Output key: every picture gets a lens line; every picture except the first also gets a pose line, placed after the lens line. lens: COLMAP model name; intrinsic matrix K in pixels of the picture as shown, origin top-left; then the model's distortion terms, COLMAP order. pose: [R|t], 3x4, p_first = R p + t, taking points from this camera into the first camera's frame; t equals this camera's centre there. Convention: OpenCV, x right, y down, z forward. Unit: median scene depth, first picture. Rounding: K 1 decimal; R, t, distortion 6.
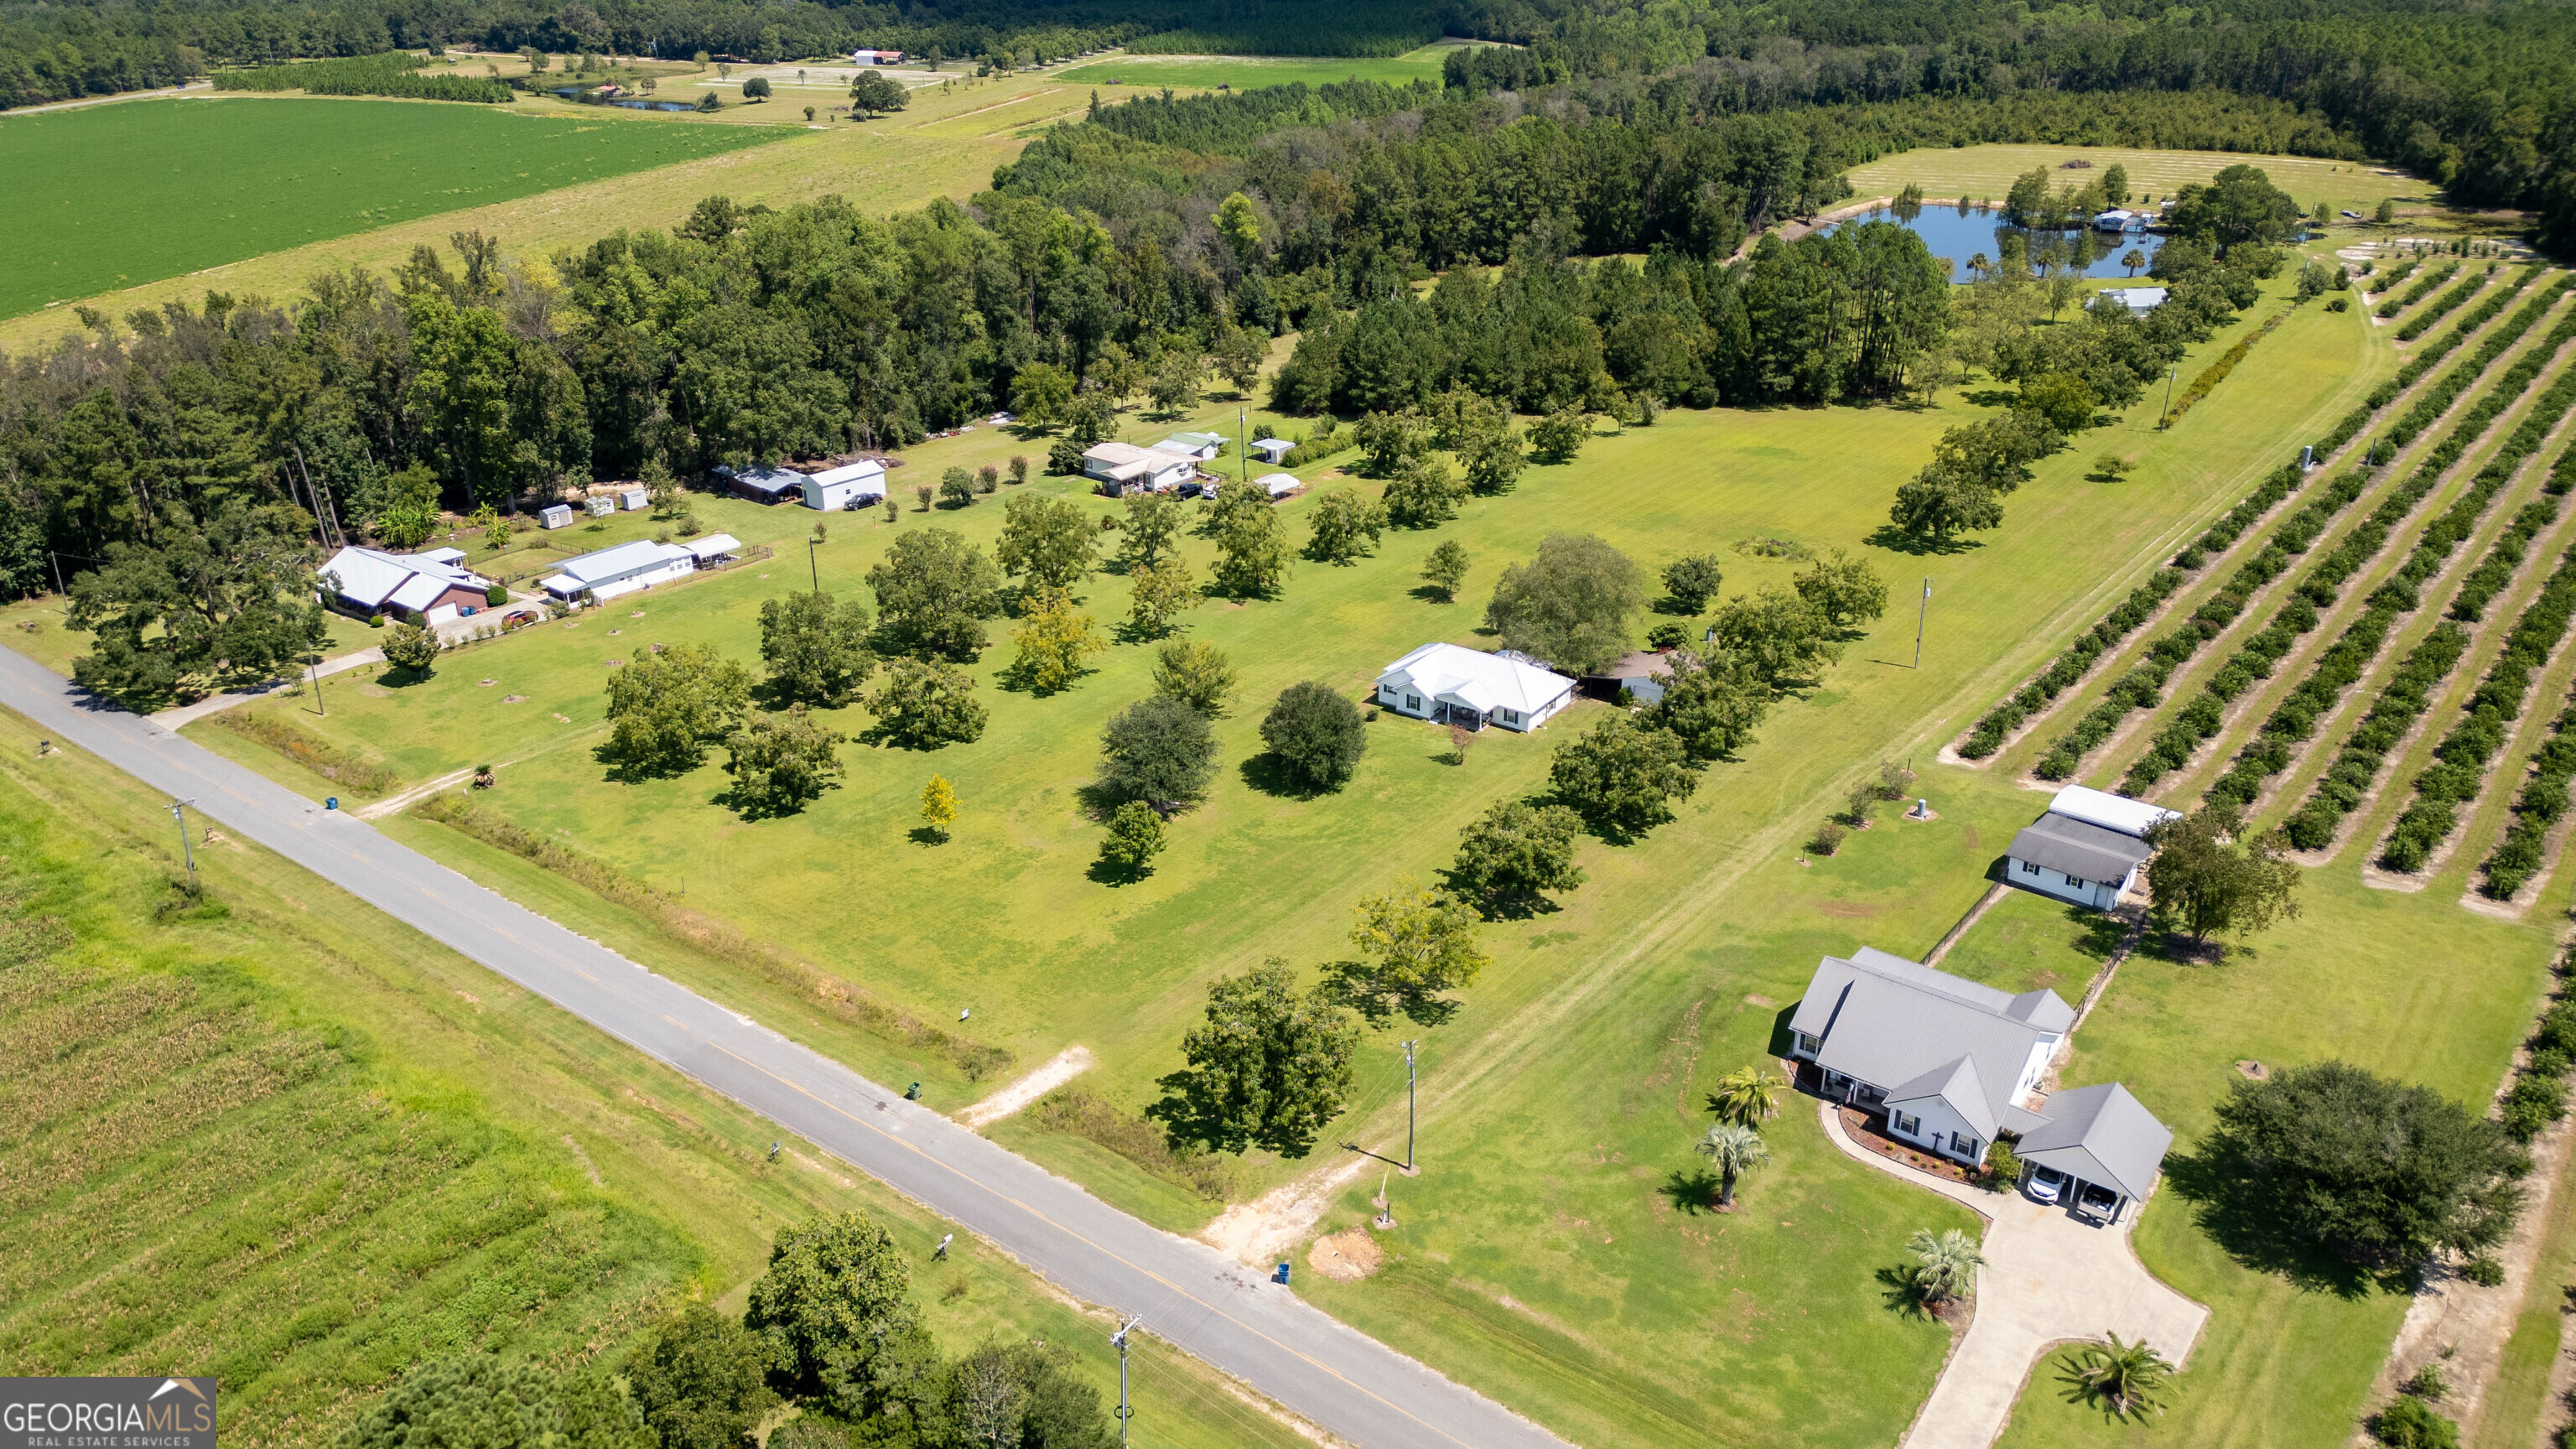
lens RADIAL K [[1807.1, 0, 1288.0], [0, 1807.1, 724.5], [0, 0, 1]] dist [0.119293, -0.148956]
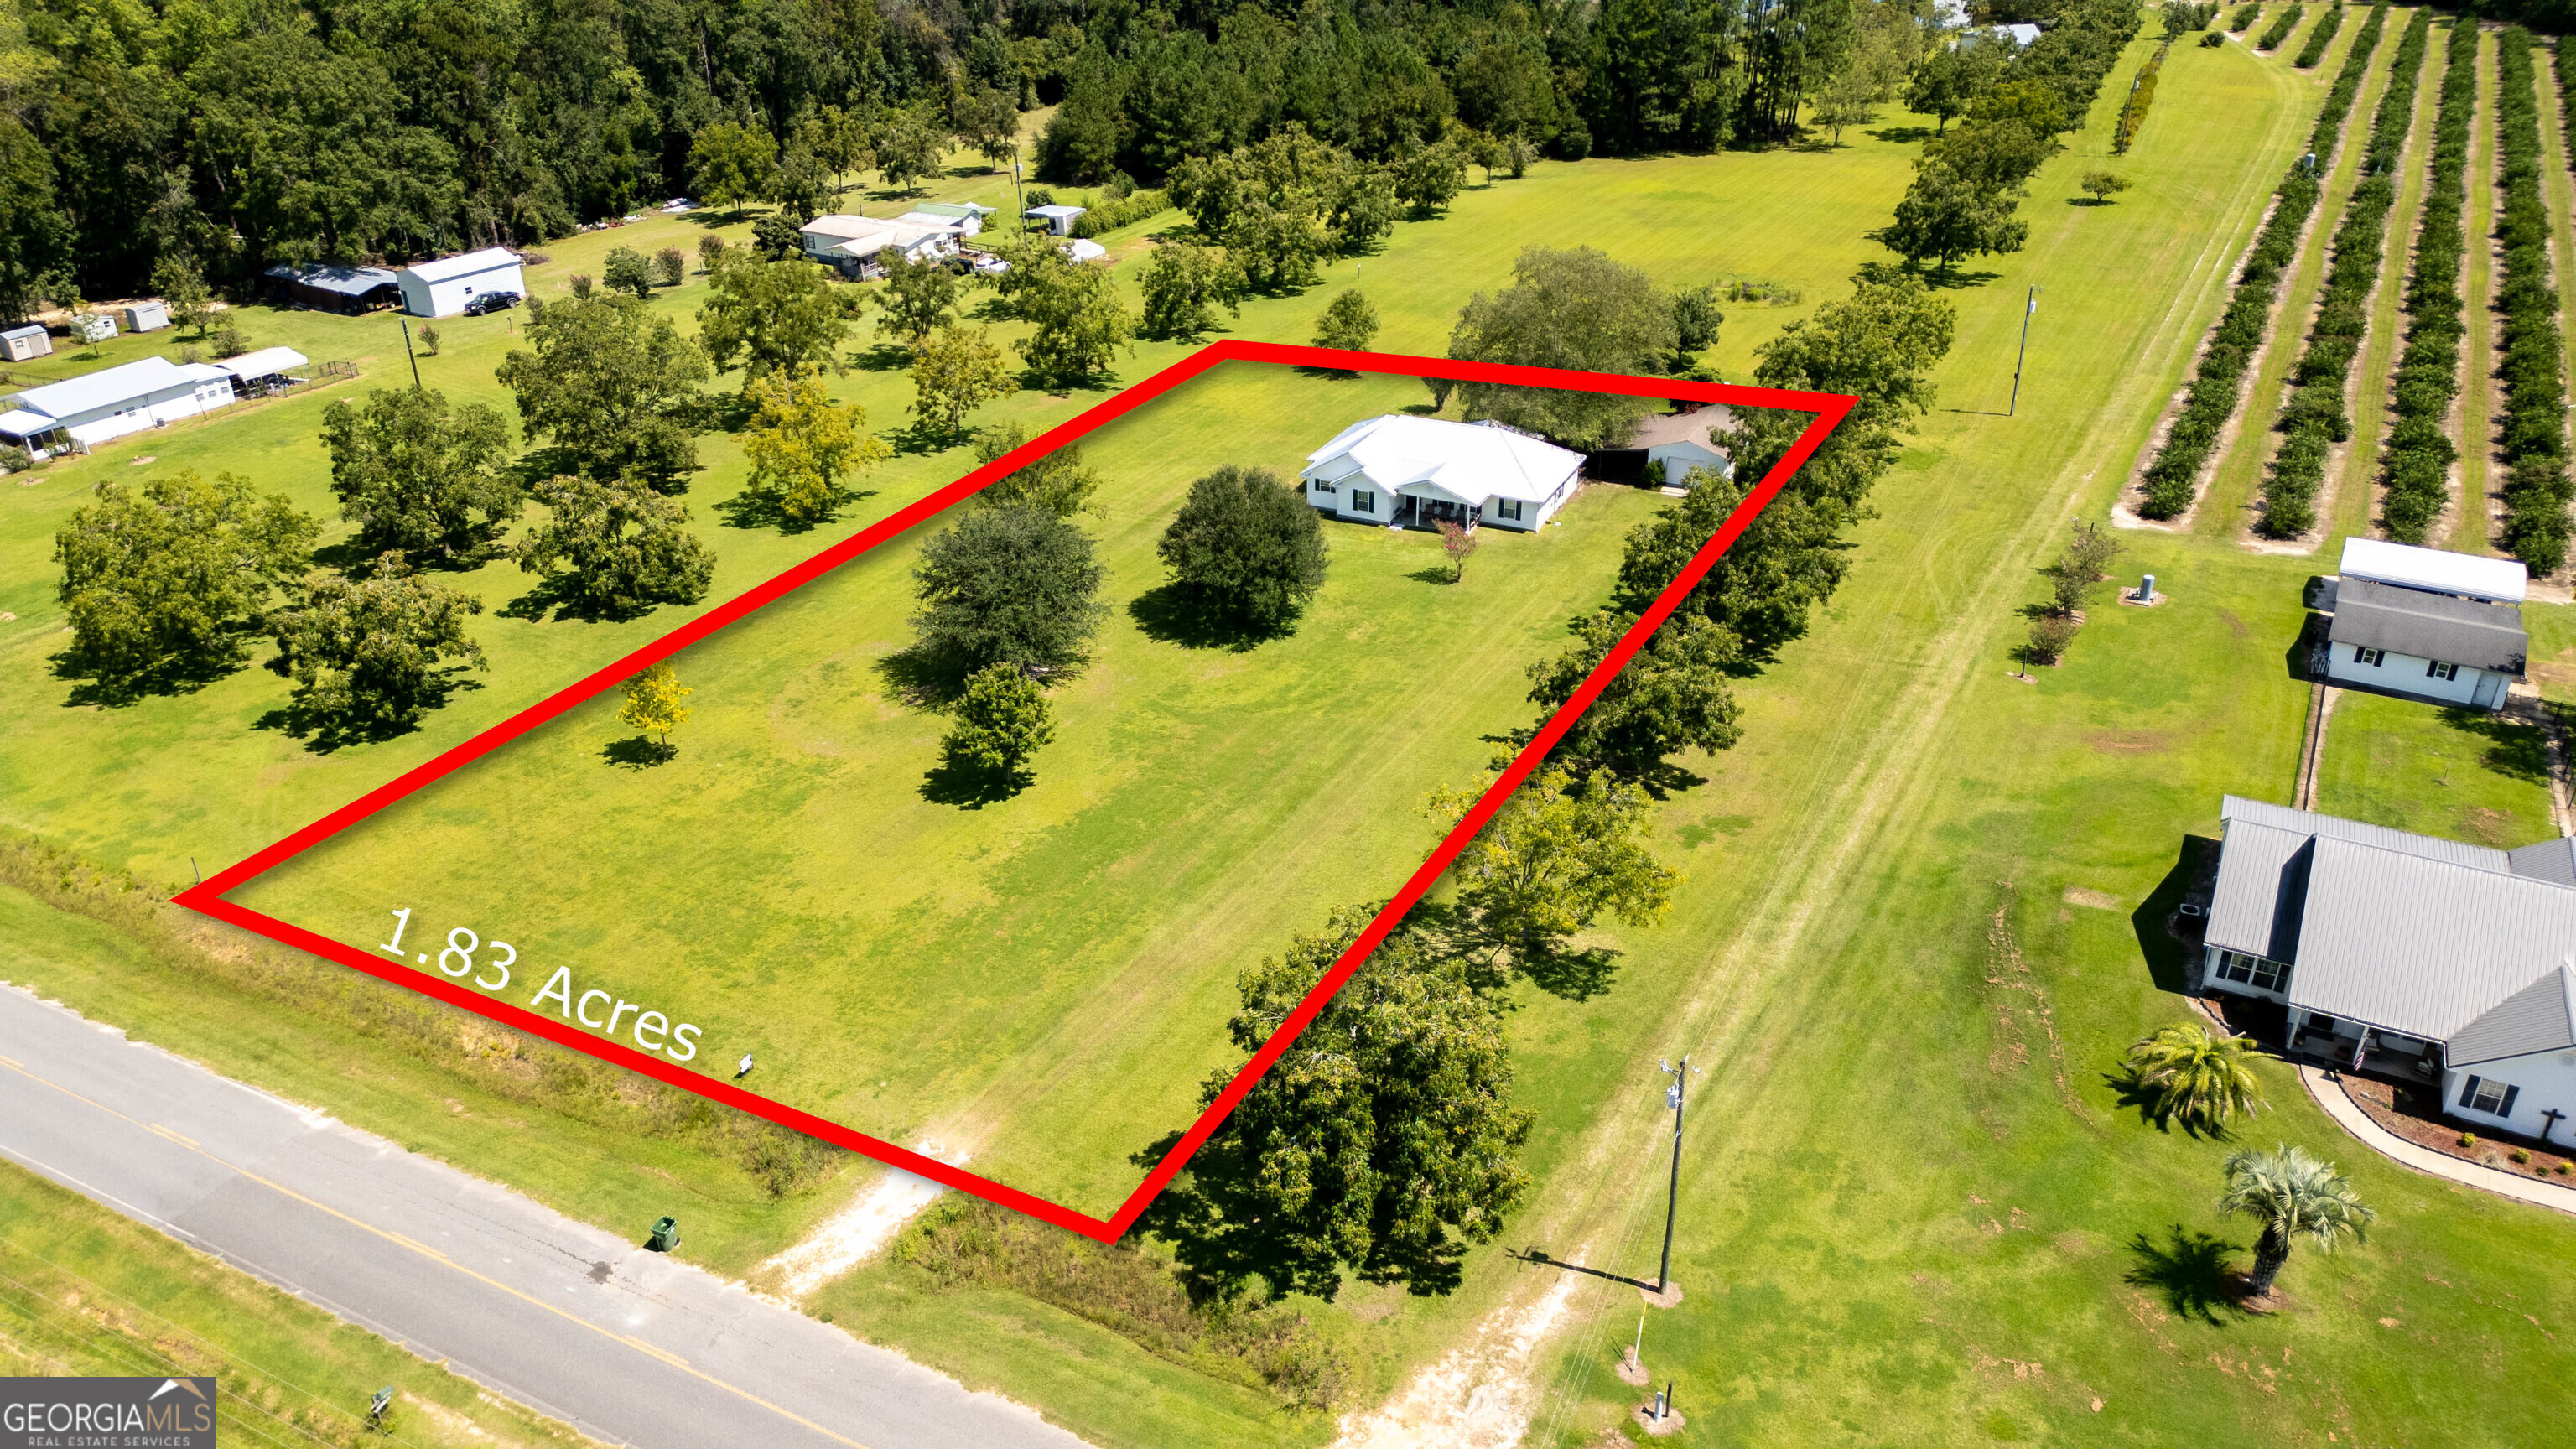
lens RADIAL K [[1802.1, 0, 1288.0], [0, 1802.1, 724.5], [0, 0, 1]] dist [0.076775, -0.071302]
pose [[0.984802, -0.081235, 0.153514, -0.069481], [0.072063, 0.995318, 0.064407, 0.025961], [-0.158027, -0.052365, 0.986045, 0.331094]]
